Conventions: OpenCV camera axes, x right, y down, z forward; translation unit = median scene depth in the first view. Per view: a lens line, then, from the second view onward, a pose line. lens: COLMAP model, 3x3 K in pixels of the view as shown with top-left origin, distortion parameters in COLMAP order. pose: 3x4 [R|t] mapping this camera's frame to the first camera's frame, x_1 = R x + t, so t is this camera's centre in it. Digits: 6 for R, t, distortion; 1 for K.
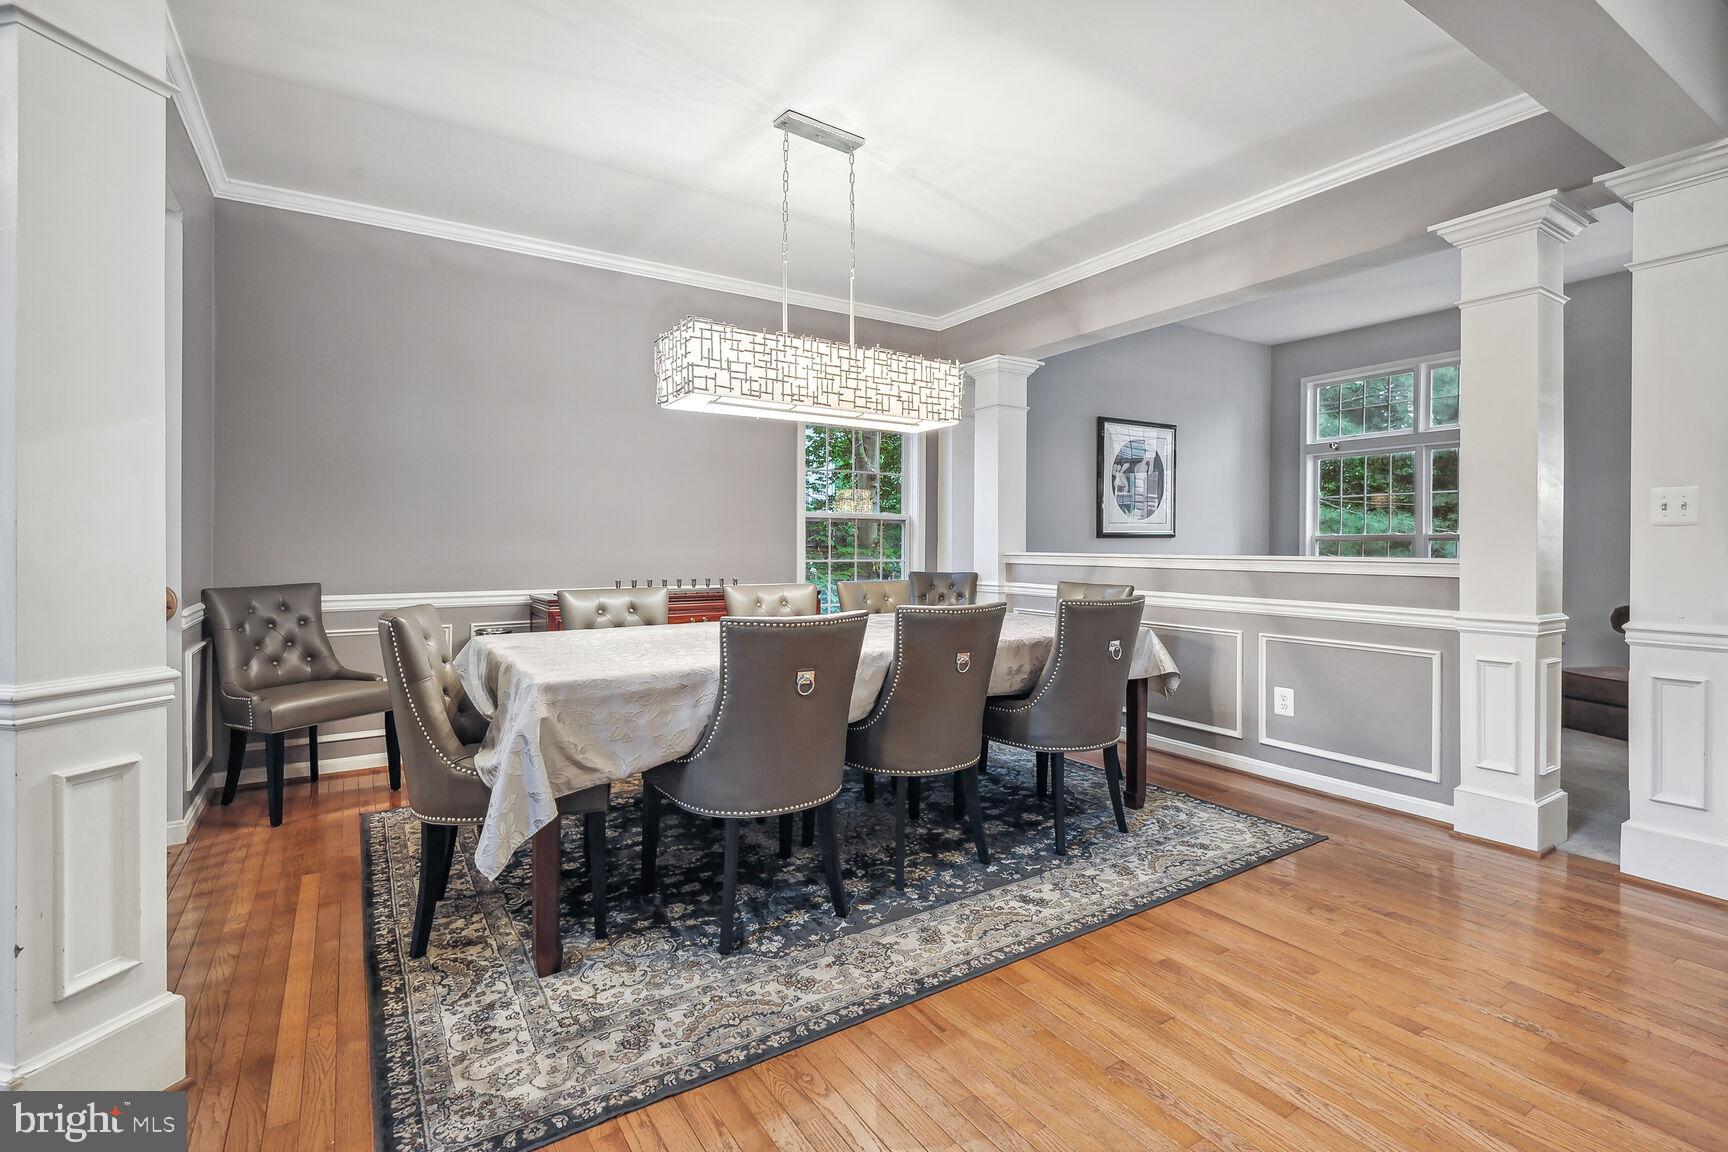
lens RADIAL K [[782.7, 0, 871.2], [0, 782.7, 556.4], [0, 0, 1]] dist [0.035878, -0.027845]
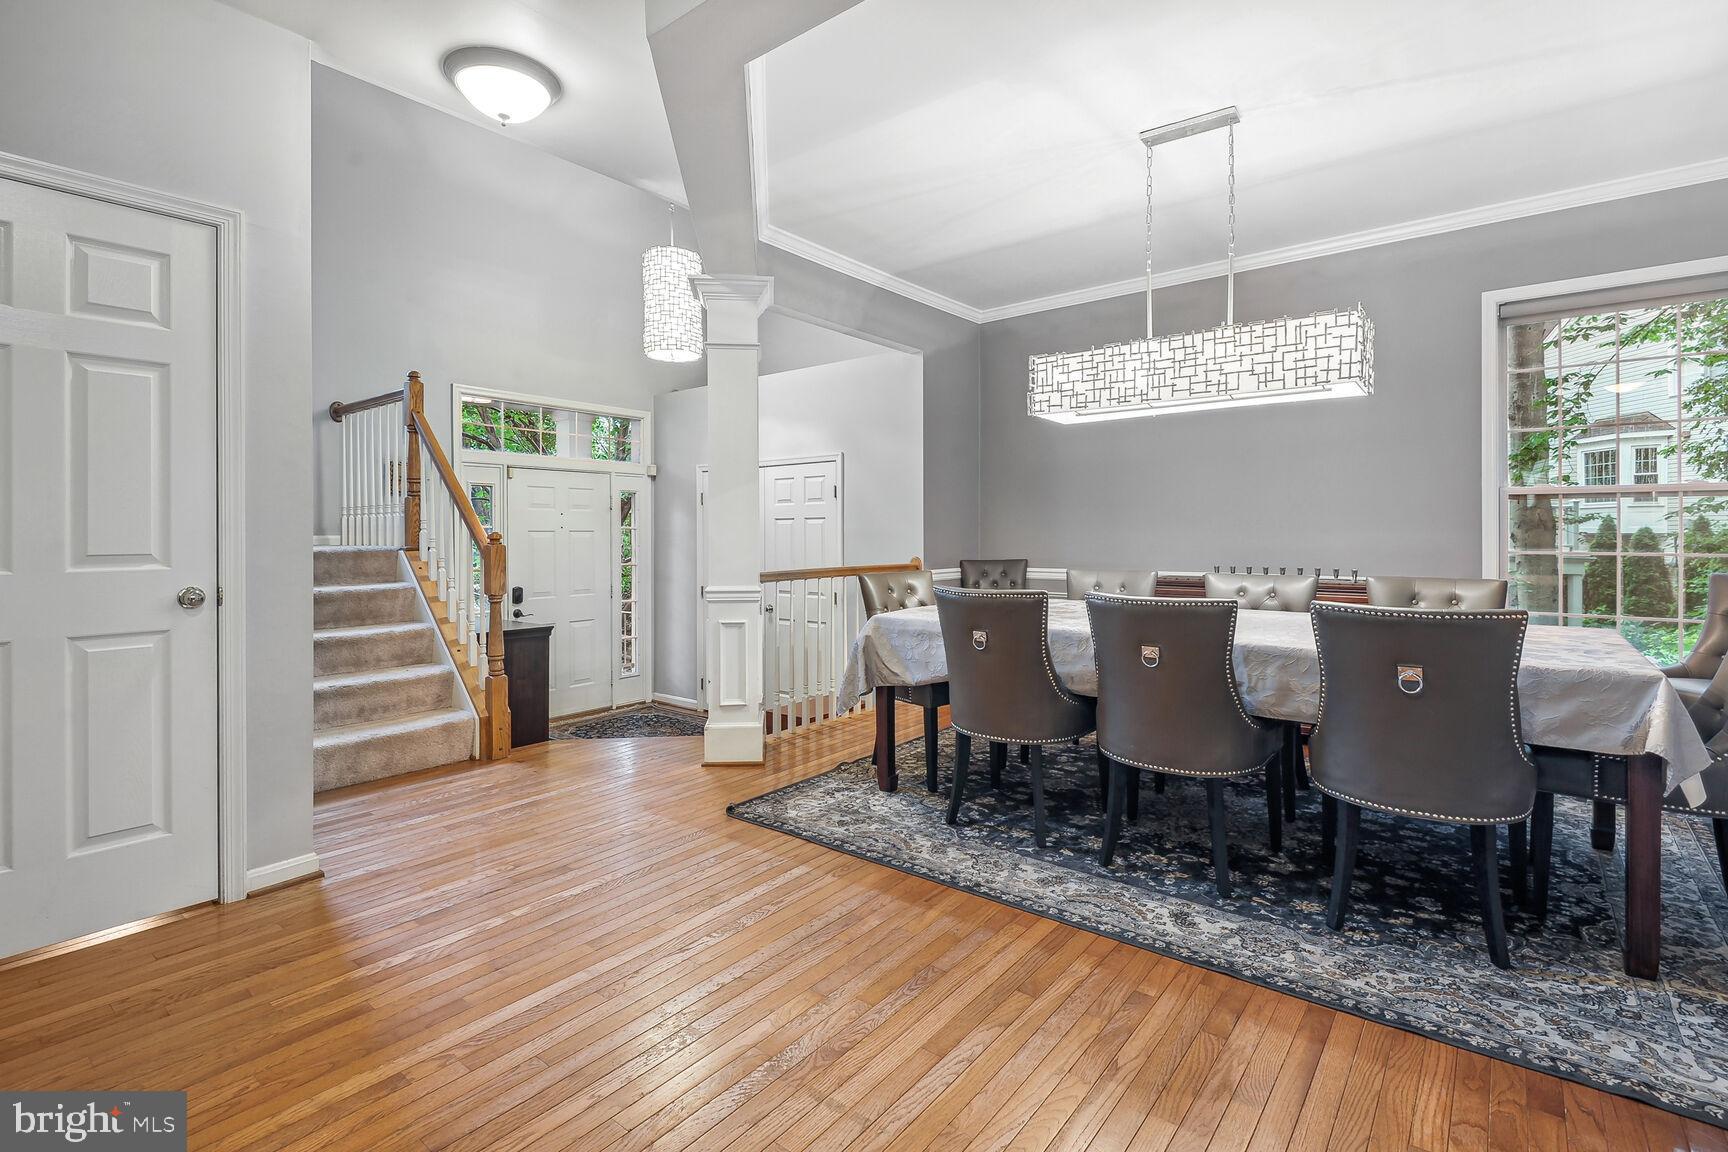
lens RADIAL K [[795.1, 0, 864.7], [0, 795.1, 543.6], [0, 0, 1]] dist [0.022797, -0.017407]
pose [[0.318574, 0.009257, -0.947853, 0.924942], [-0.008301, 0.999941, 0.006976, -0.006173], [0.947862, 0.005646, 0.318632, 0.329698]]
